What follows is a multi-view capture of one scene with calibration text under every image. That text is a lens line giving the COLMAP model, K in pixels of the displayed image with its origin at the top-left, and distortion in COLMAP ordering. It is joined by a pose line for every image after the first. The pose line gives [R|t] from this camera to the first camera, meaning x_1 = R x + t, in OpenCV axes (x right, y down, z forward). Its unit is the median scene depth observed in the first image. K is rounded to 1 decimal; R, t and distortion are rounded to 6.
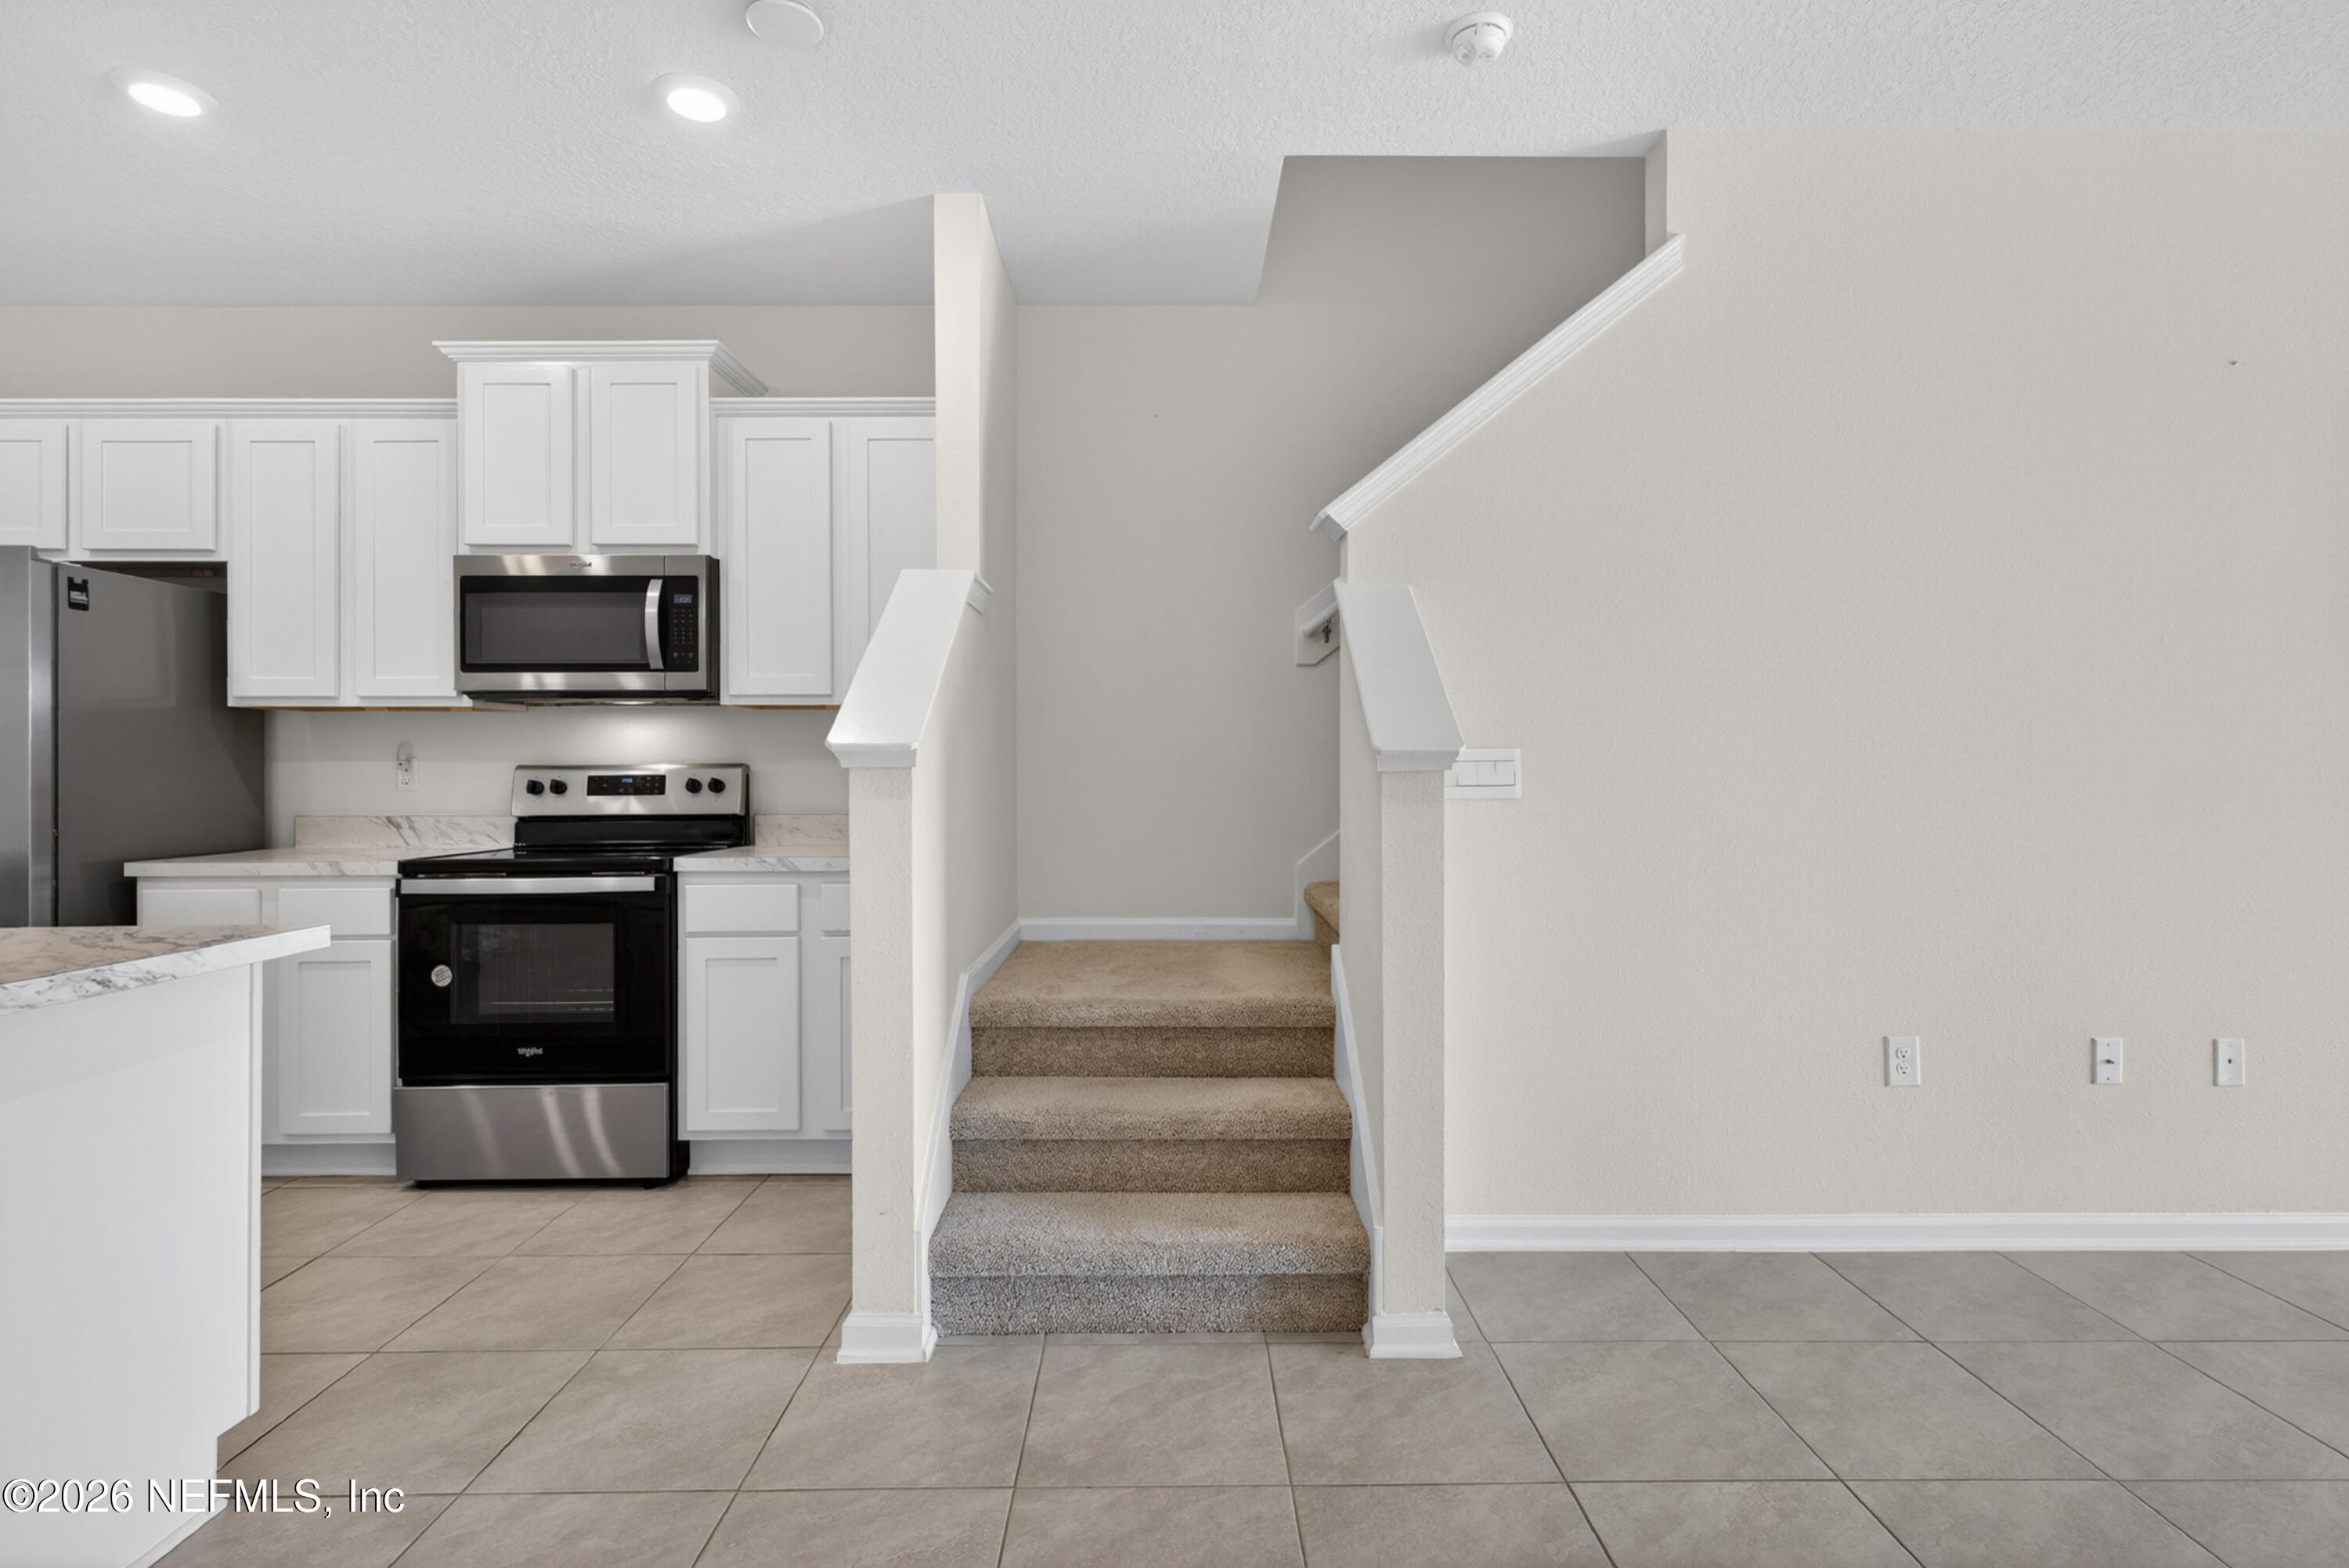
lens RADIAL K [[1121.3, 0, 1174.0], [0, 1121.3, 766.3], [0, 0, 1]] dist [0.004285, -0.003703]
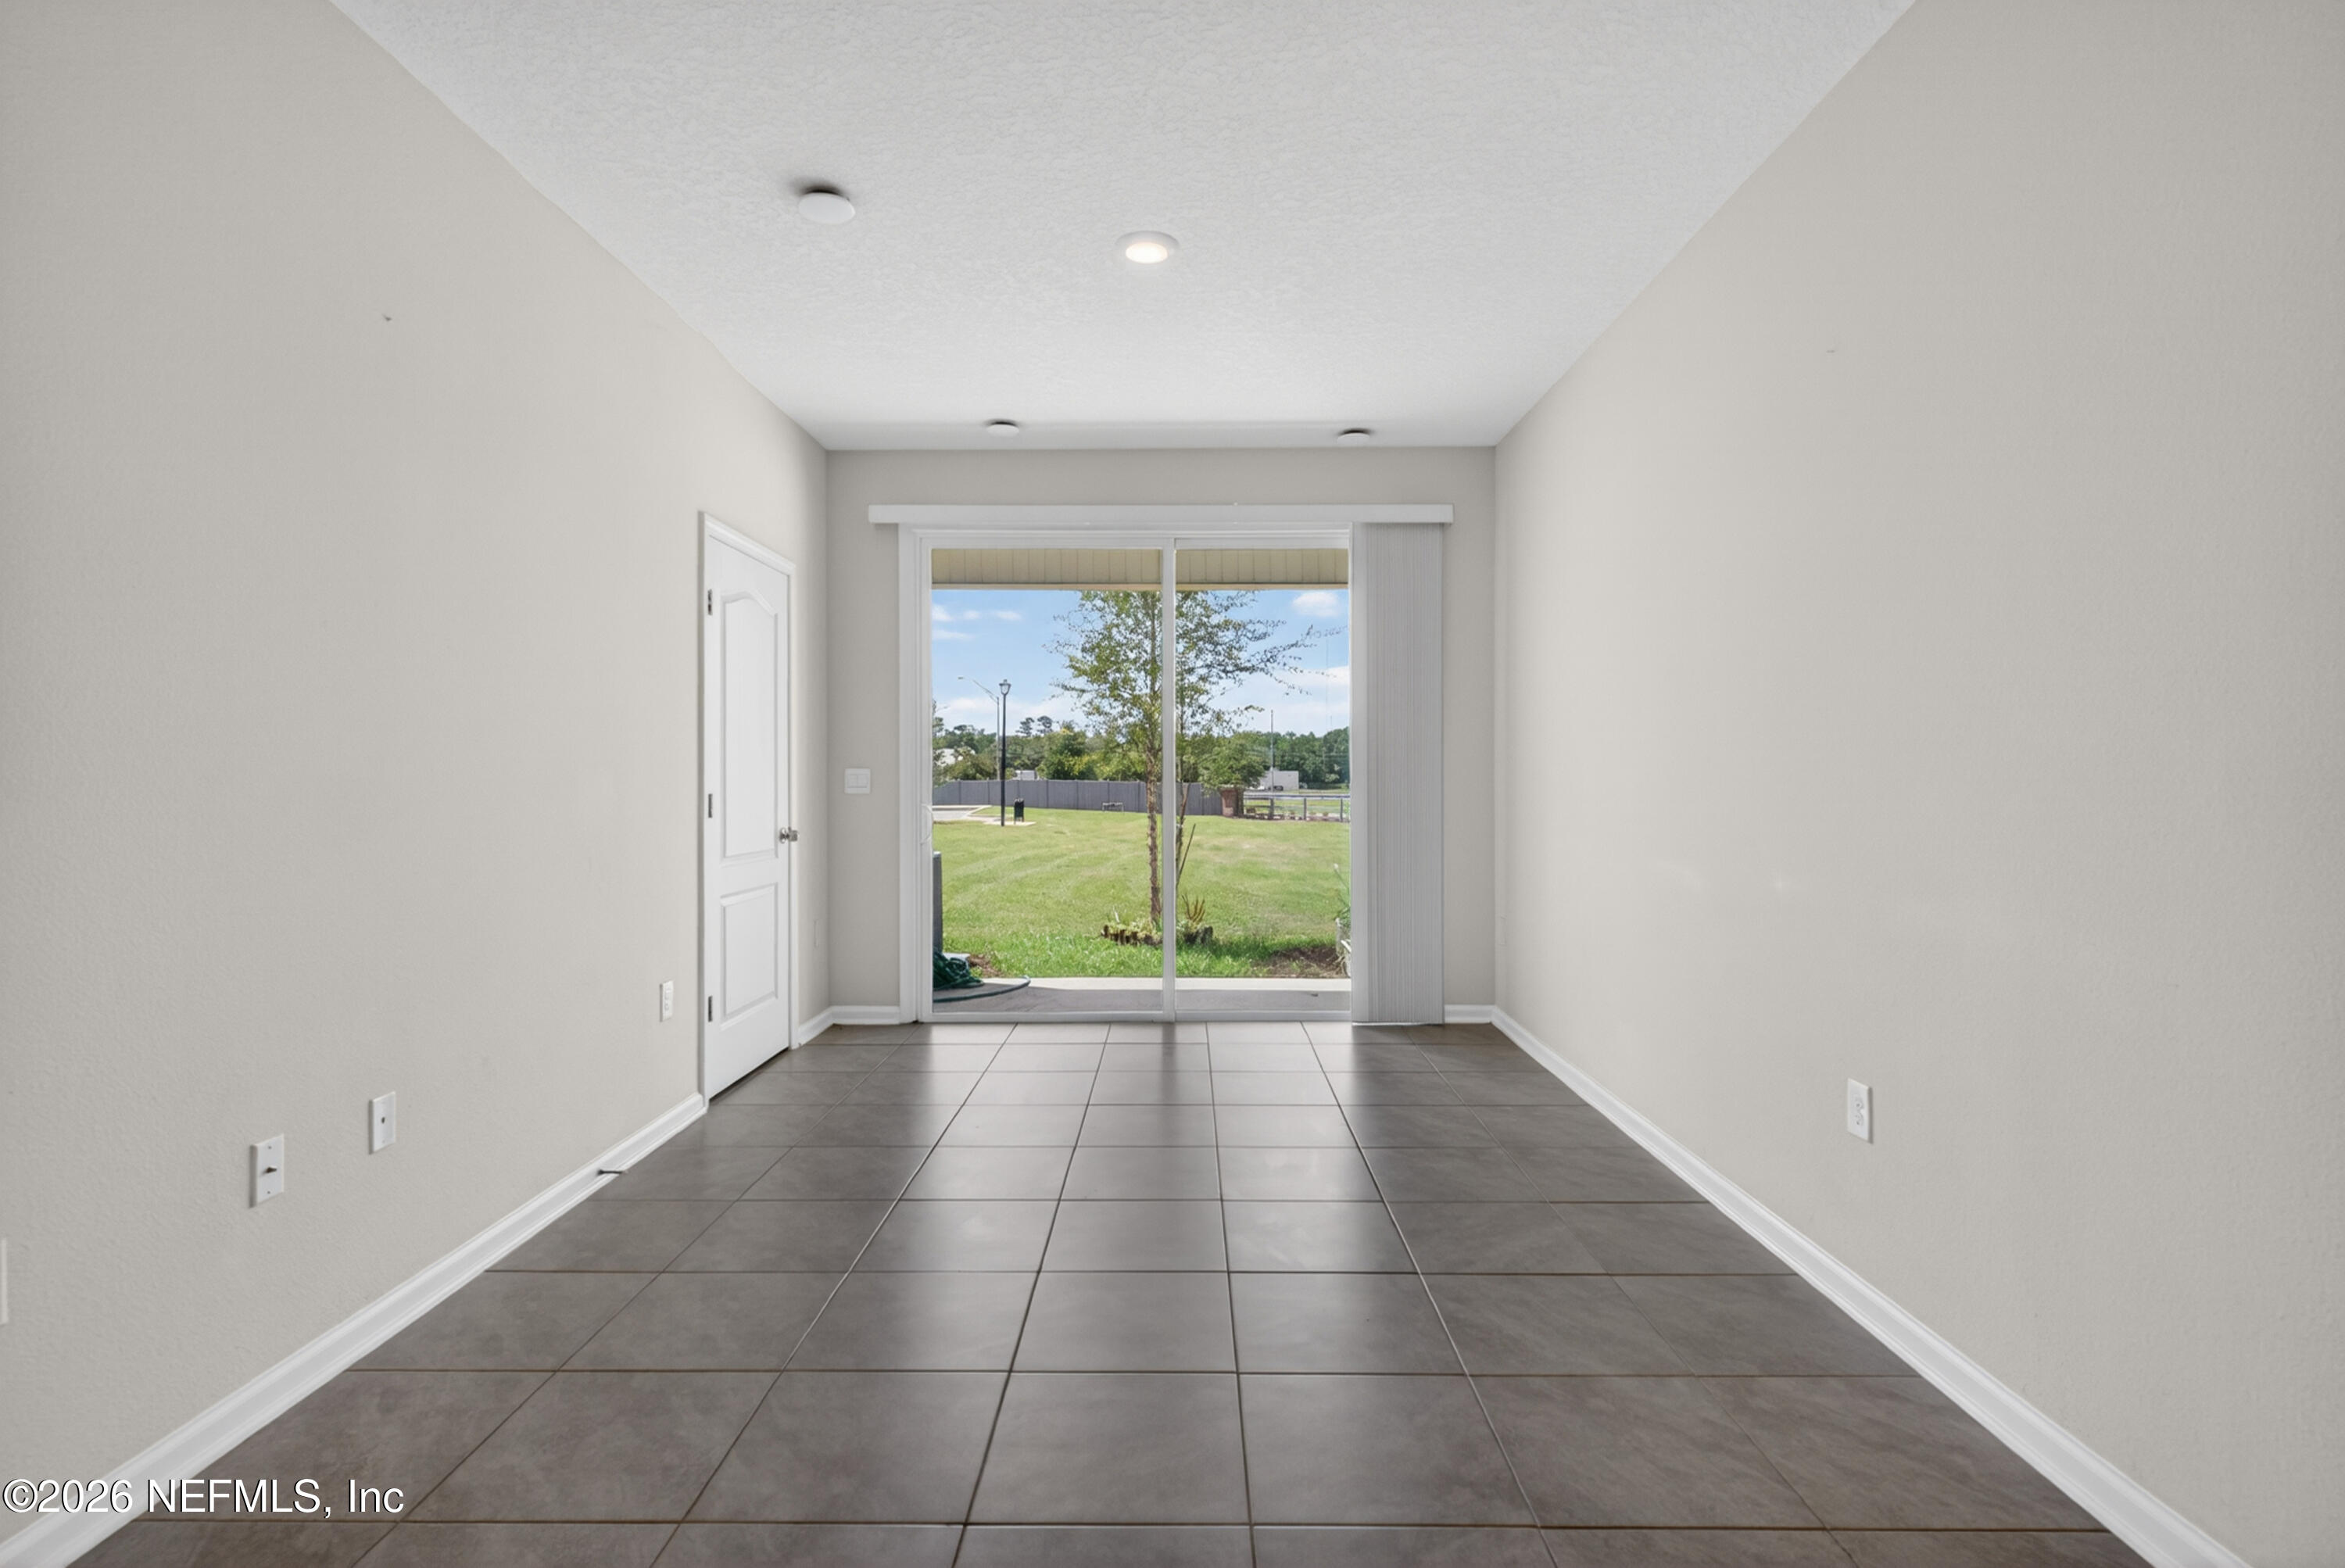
lens RADIAL K [[1119.5, 0, 1173.1], [0, 1119.5, 775.1], [0, 0, 1]] dist [0.004285, -0.003703]
pose [[0.013831, 0.002473, 0.999901, 0.067482], [-0.000490, 0.999997, -0.002467, -0.001884], [-0.999904, -0.000455, 0.013832, 0.310123]]
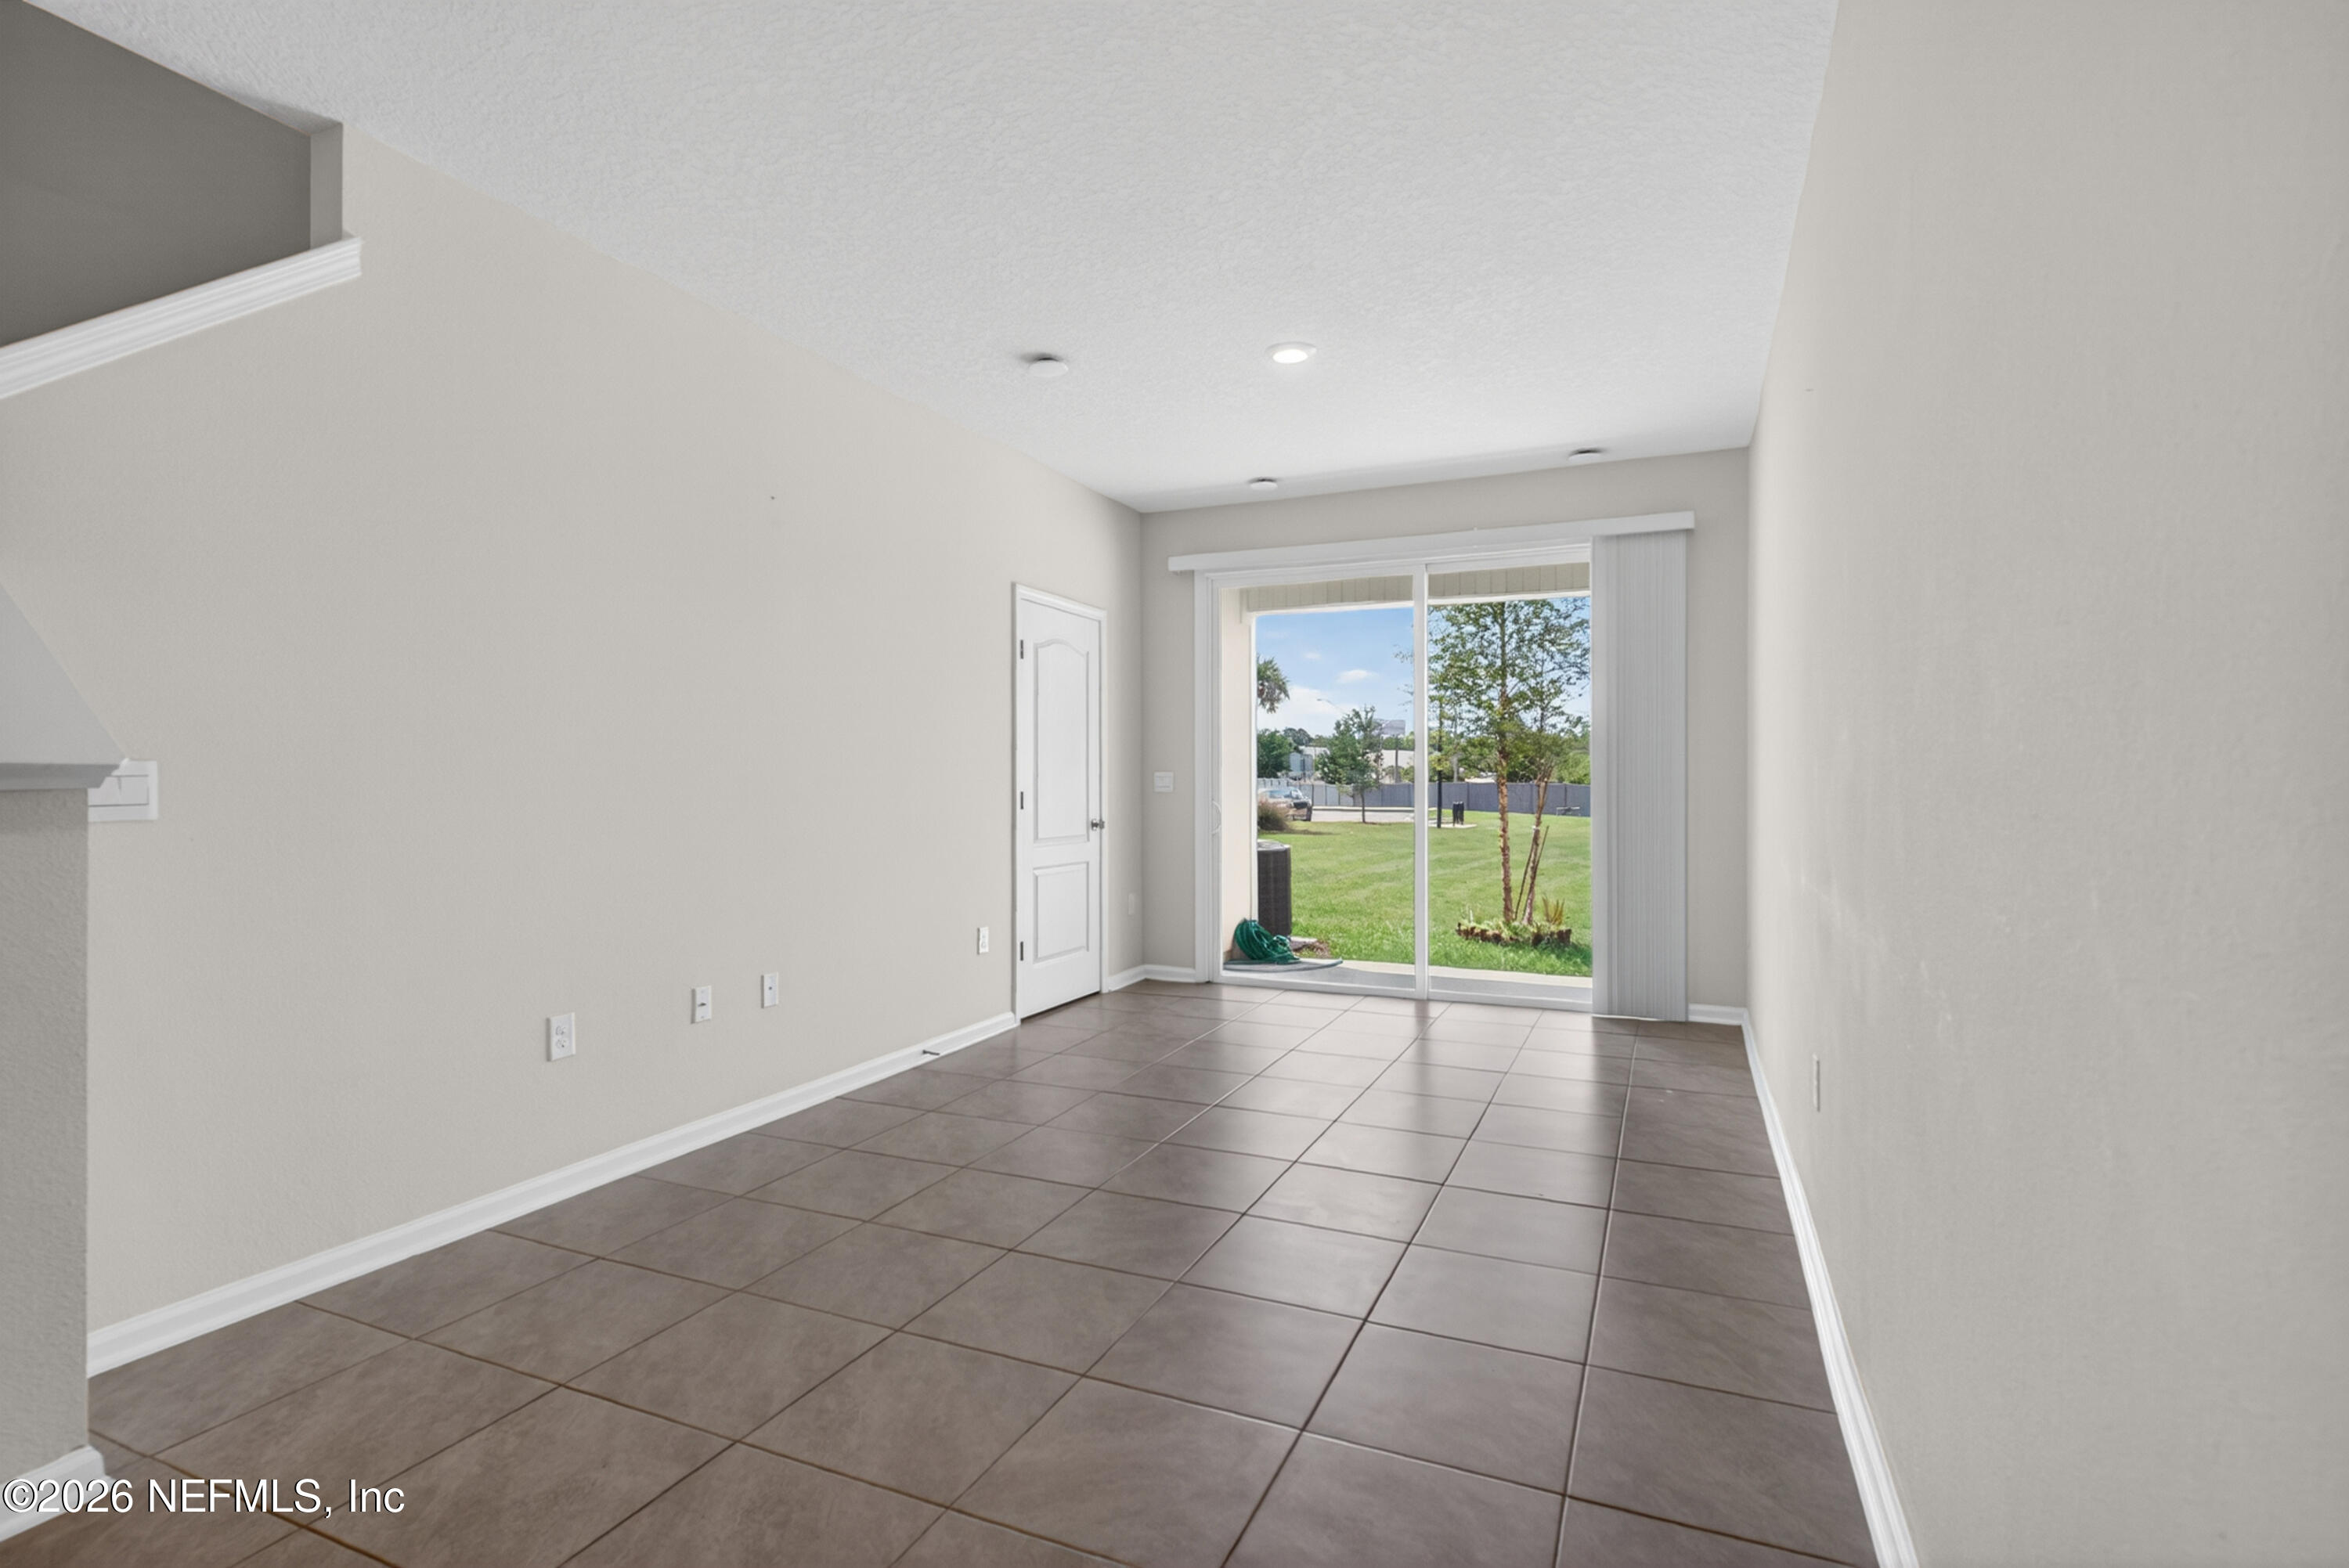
lens RADIAL K [[1121.3, 0, 1170.9], [0, 1121.3, 783.2], [0, 0, 1]] dist [0.004285, -0.003703]
pose [[0.412757, -0.002464, 0.910838, -0.118402], [-0.001209, 0.999994, 0.003253, -0.002263], [-0.910840, -0.002444, 0.412752, -0.039546]]
